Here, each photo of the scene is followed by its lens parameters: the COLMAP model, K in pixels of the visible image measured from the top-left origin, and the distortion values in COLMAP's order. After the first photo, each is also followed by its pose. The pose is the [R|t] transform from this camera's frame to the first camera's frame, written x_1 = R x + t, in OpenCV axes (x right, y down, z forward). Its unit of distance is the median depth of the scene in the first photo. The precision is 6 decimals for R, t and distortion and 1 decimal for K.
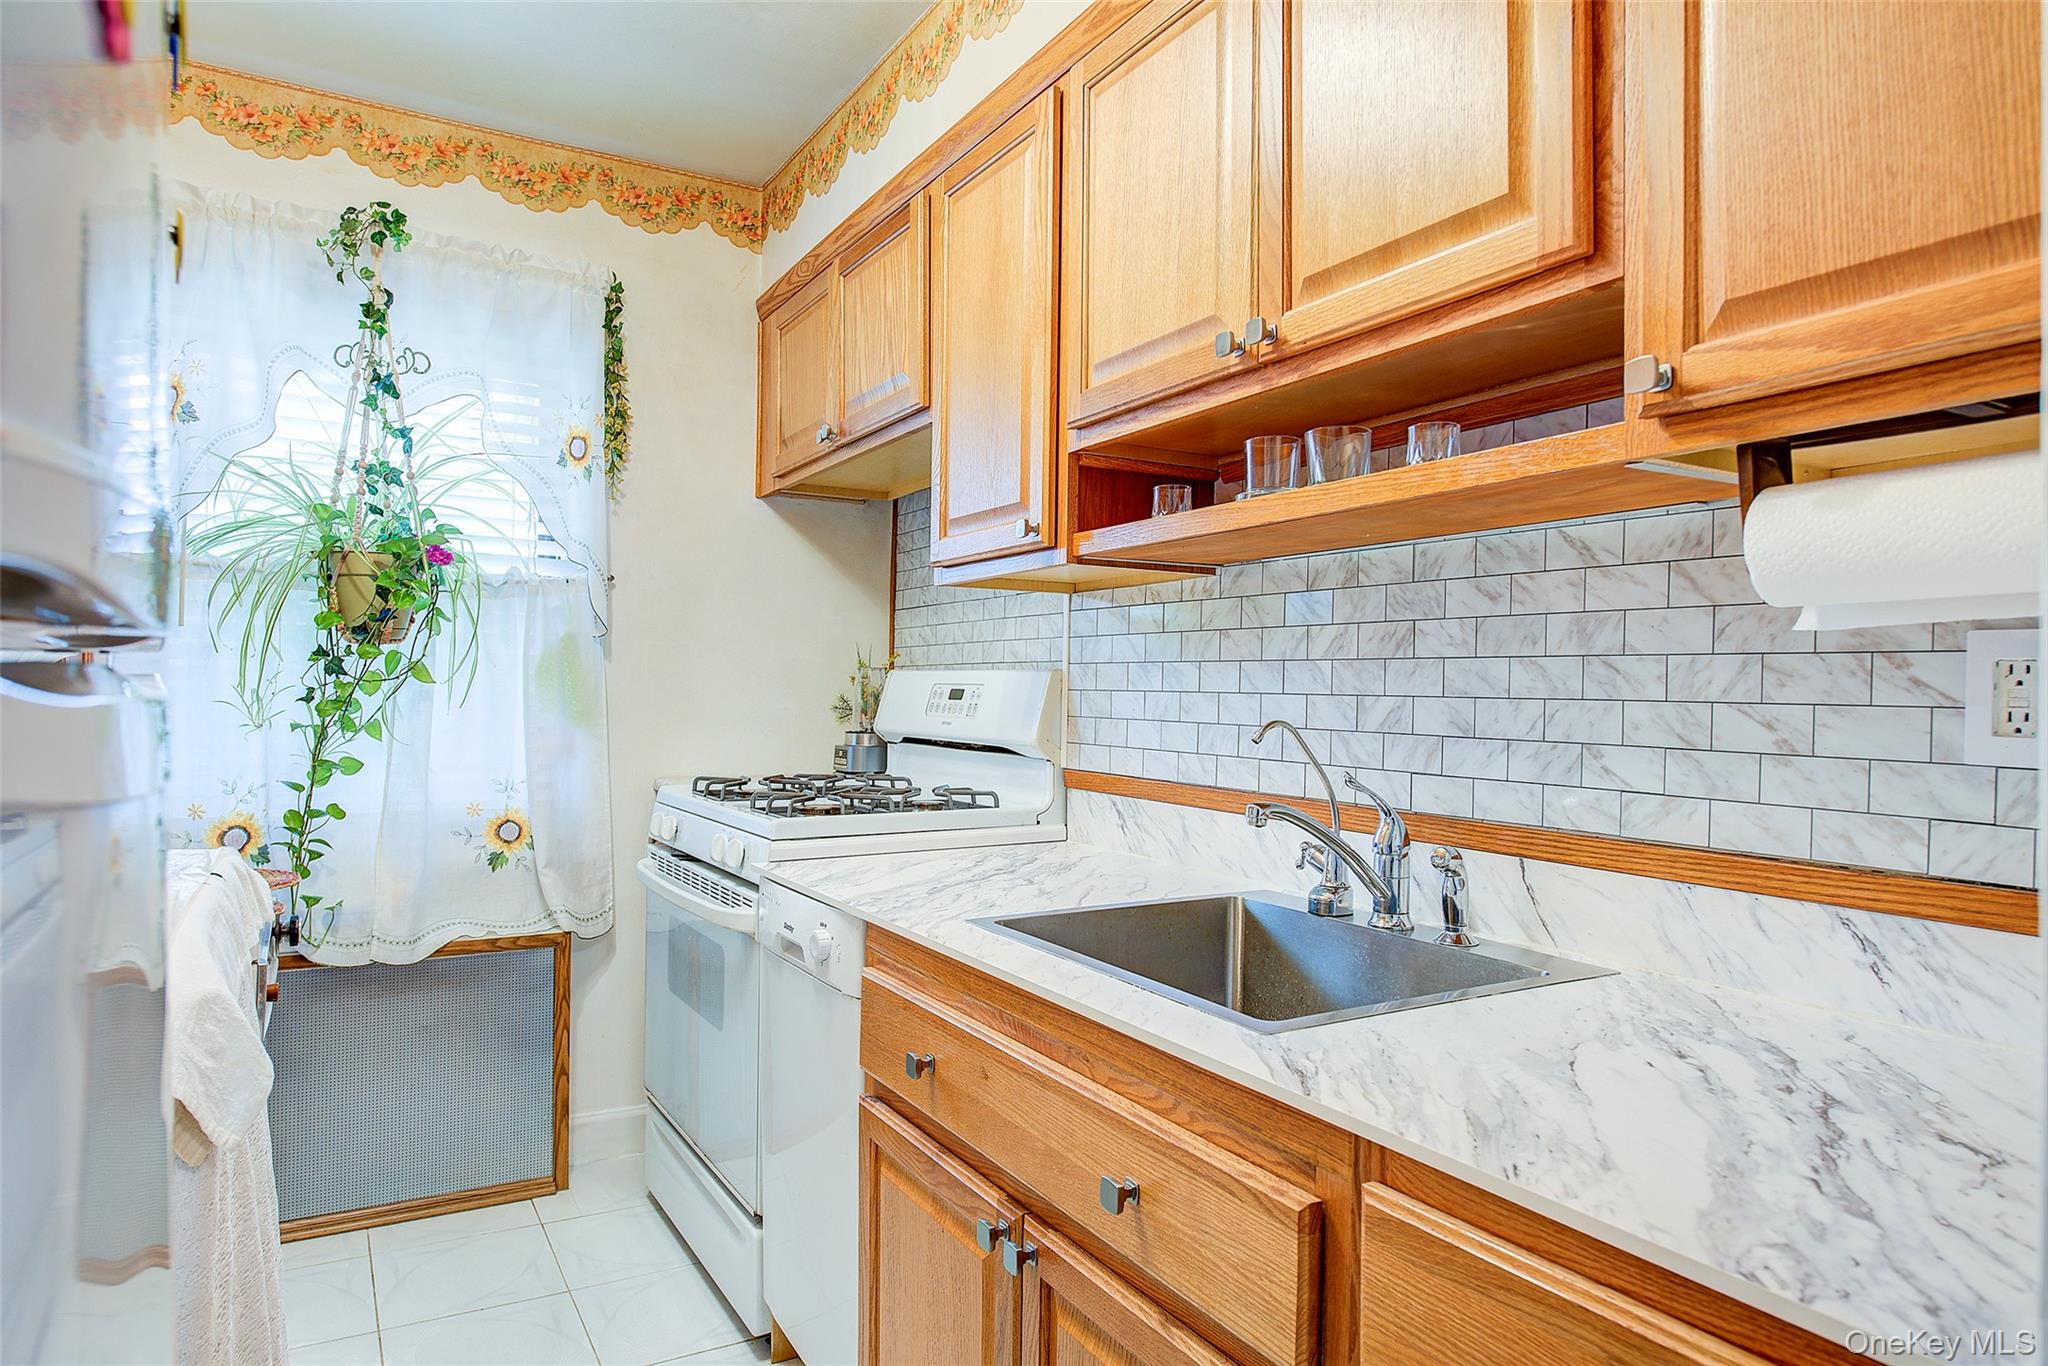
lens RADIAL K [[1232.6, 0, 1024.0], [0, 1232.6, 683.0], [0, 0, 1]] dist [0.003848, 0.000486]
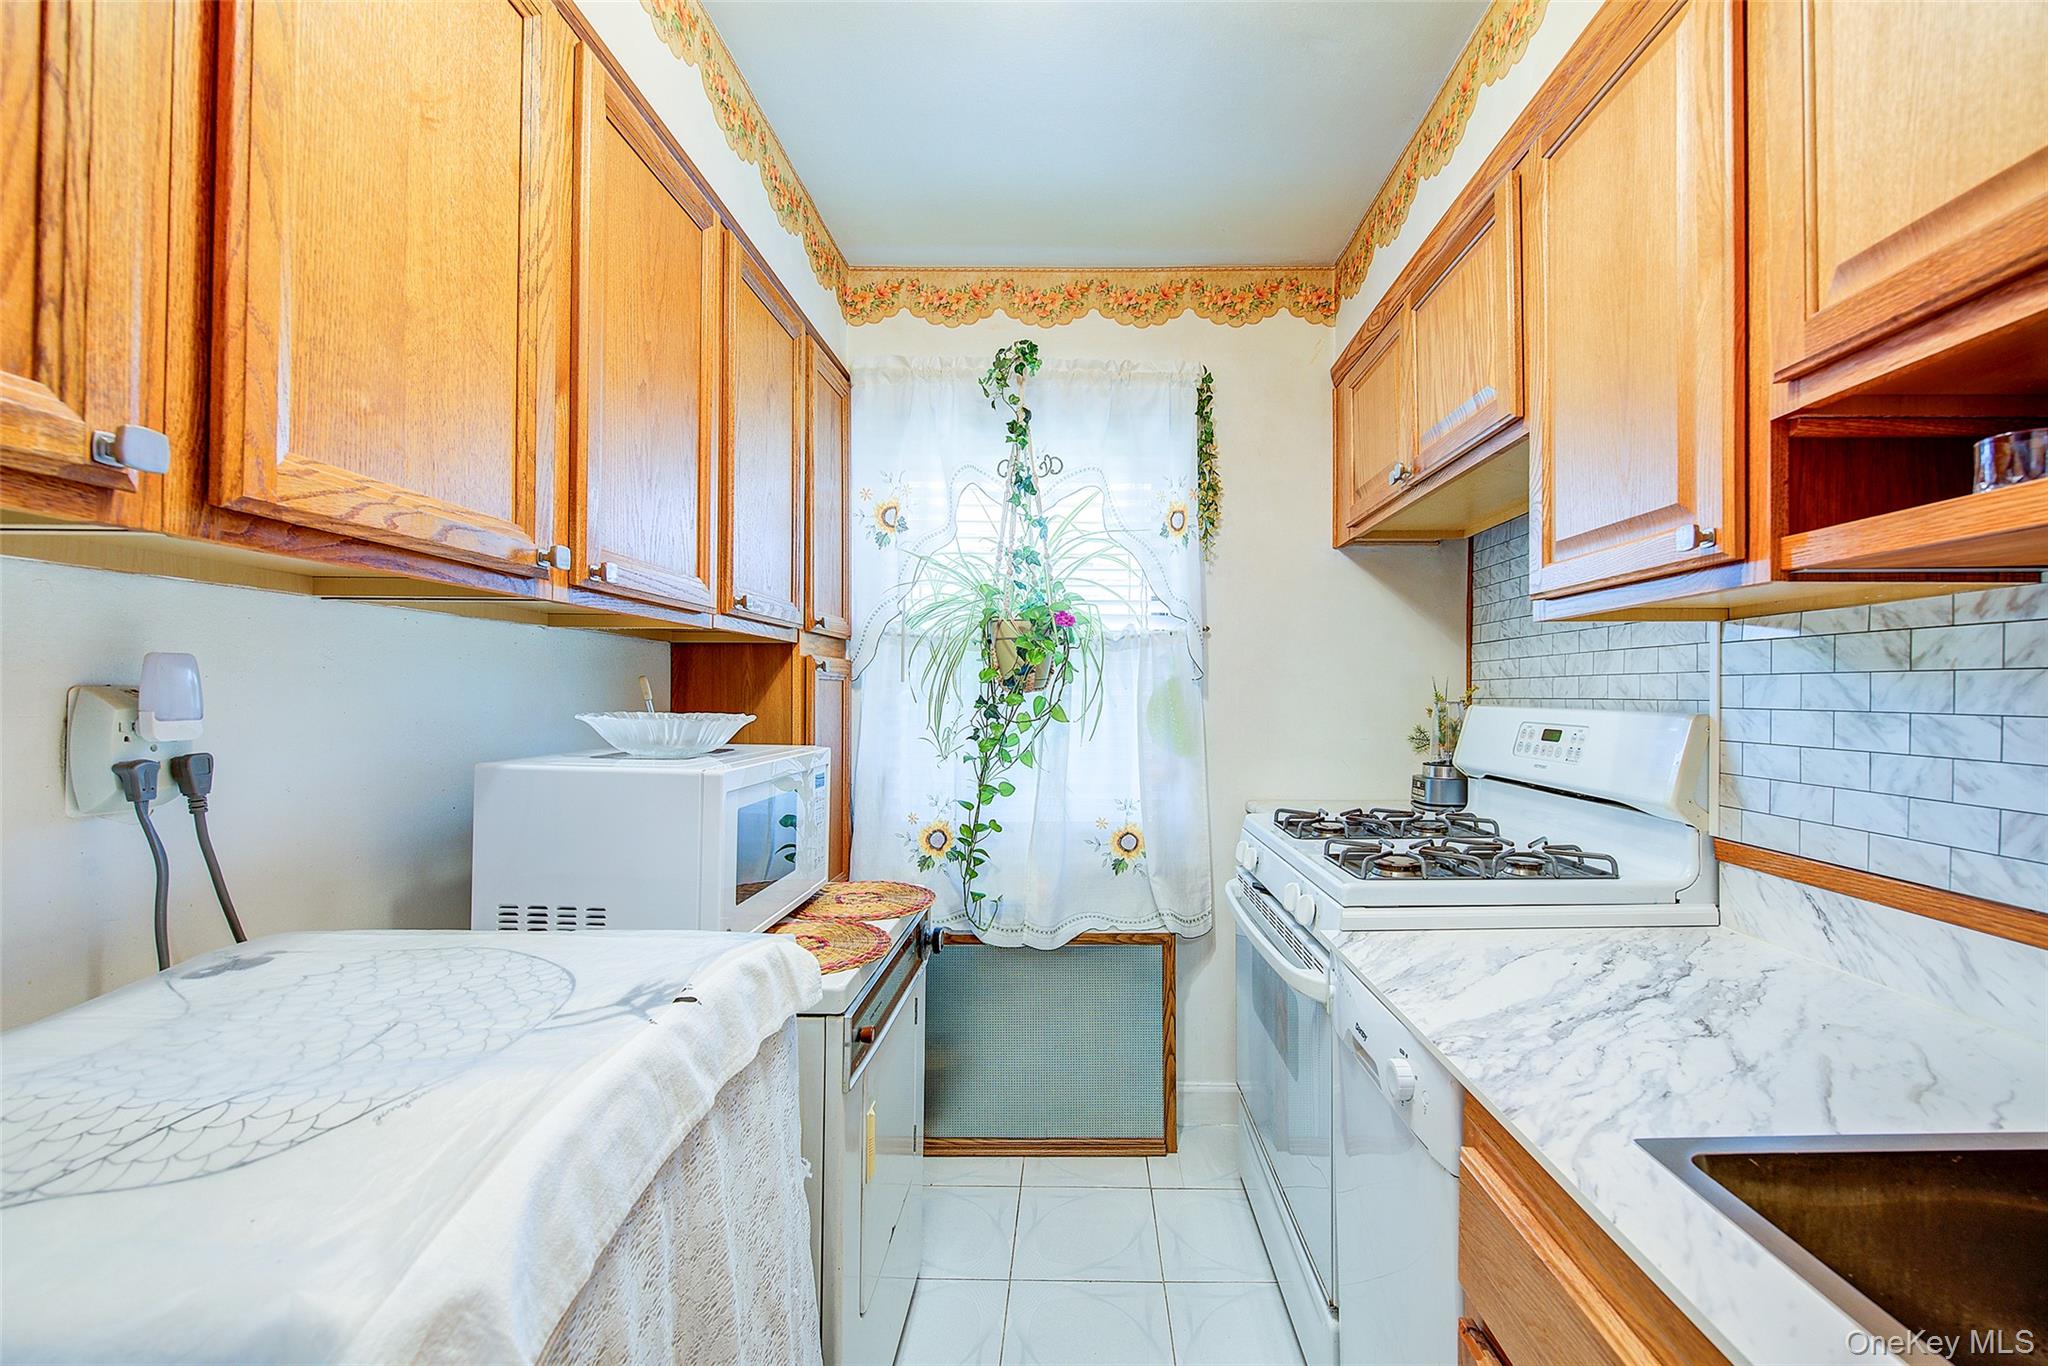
lens RADIAL K [[831.3, 0, 1080.9], [0, 831.3, 695.4], [0, 0, 1]] dist [0.000466, -0.000314]
pose [[0.863342, -0.011999, -0.504477, -0.046546], [0.015665, 0.999873, 0.003027, -0.029744], [0.504377, -0.010516, 0.863420, 0.293668]]
